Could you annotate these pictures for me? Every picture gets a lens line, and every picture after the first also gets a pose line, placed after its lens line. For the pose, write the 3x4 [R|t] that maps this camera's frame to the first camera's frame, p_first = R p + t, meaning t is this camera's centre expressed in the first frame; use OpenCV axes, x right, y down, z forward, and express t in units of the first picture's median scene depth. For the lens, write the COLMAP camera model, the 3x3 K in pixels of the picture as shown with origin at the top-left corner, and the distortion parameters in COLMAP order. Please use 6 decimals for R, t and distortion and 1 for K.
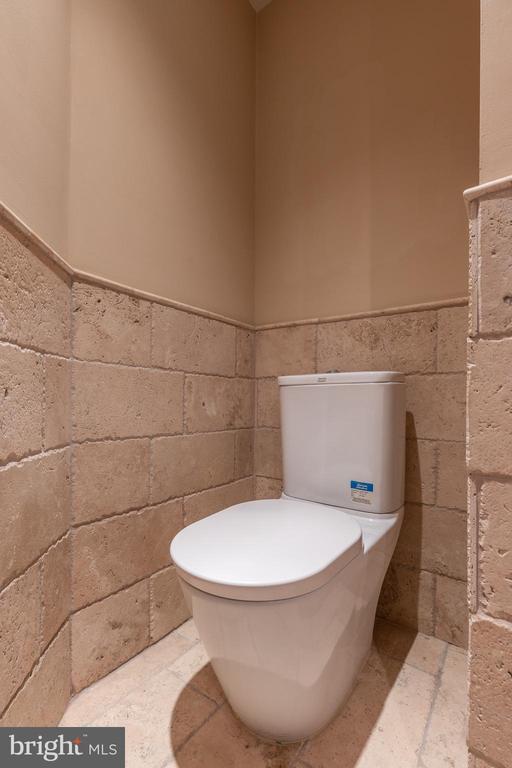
lens RADIAL K [[346.9, 0, 253.9], [0, 346.9, 402.7], [0, 0, 1]] dist [0.001832, -0.000960]
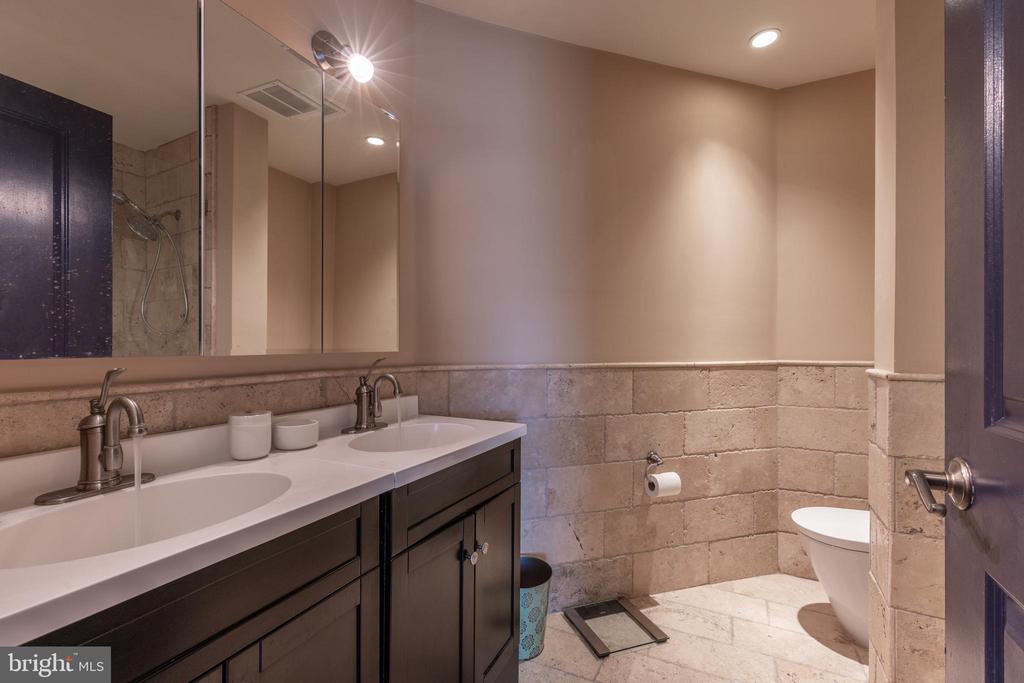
lens RADIAL K [[462.5, 0, 510.3], [0, 462.5, 344.7], [0, 0, 1]] dist [0.001832, -0.000960]
pose [[0.174534, -0.006494, -0.984630, 1.696551], [0.002212, 0.999978, -0.006203, -0.423965], [0.984649, -0.001095, 0.174544, -0.917199]]
